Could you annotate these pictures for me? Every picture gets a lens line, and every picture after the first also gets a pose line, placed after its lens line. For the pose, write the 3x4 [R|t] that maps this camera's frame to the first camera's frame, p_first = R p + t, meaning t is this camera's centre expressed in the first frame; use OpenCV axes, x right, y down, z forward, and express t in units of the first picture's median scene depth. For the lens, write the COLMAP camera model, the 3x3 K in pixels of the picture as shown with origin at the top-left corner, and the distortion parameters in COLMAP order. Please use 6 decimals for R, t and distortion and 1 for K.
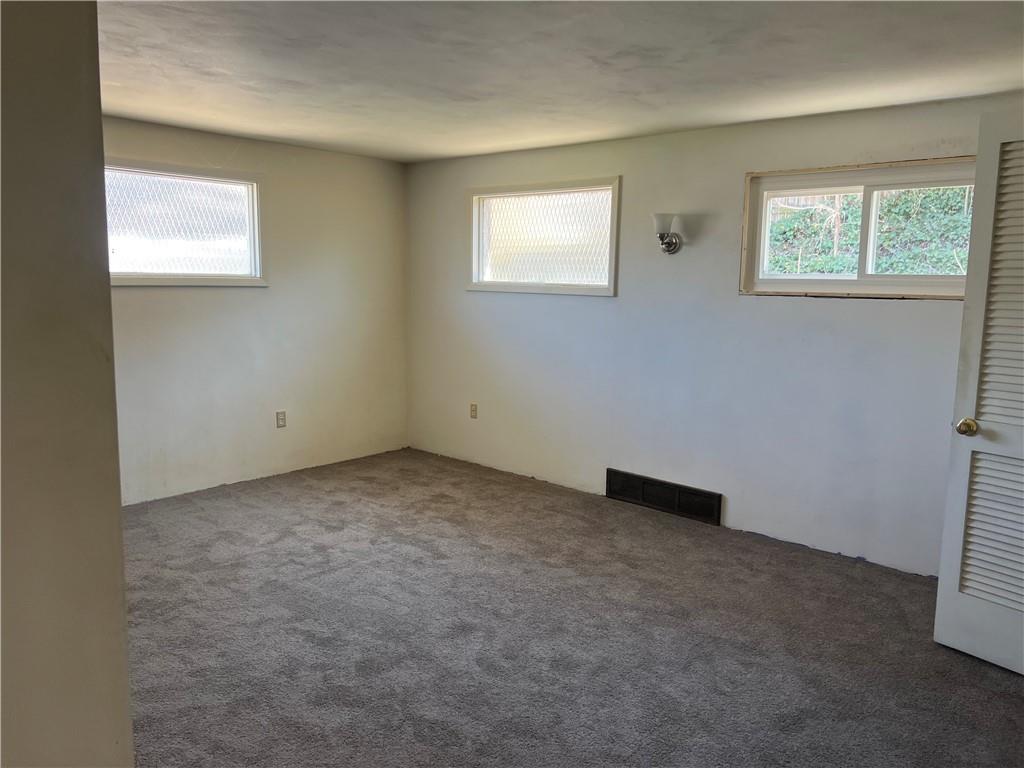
lens RADIAL K [[779.2, 0, 512.0], [0, 779.2, 384.0], [0, 0, 1]] dist [0.072774, -0.070841]
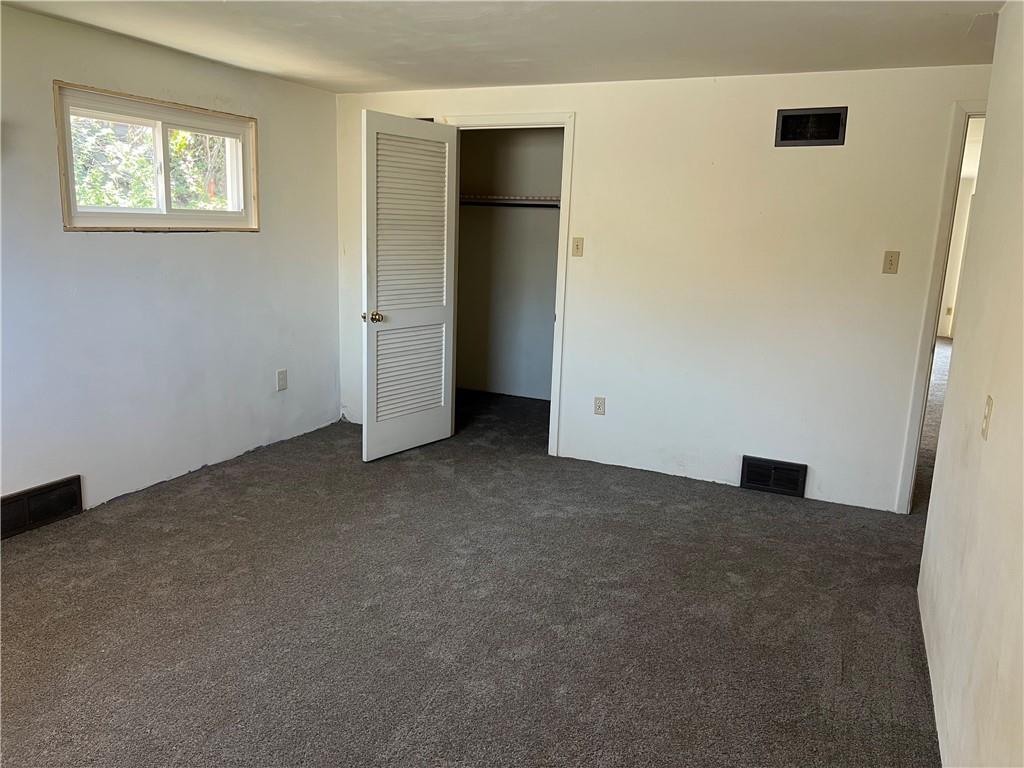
lens RADIAL K [[779.2, 0, 512.0], [0, 779.2, 384.0], [0, 0, 1]] dist [0.072774, -0.070841]
pose [[-0.299928, -0.215145, 0.929385, -0.712594], [0.097608, 0.962203, 0.254242, -0.135355], [-0.948955, 0.166970, -0.267591, 0.873810]]
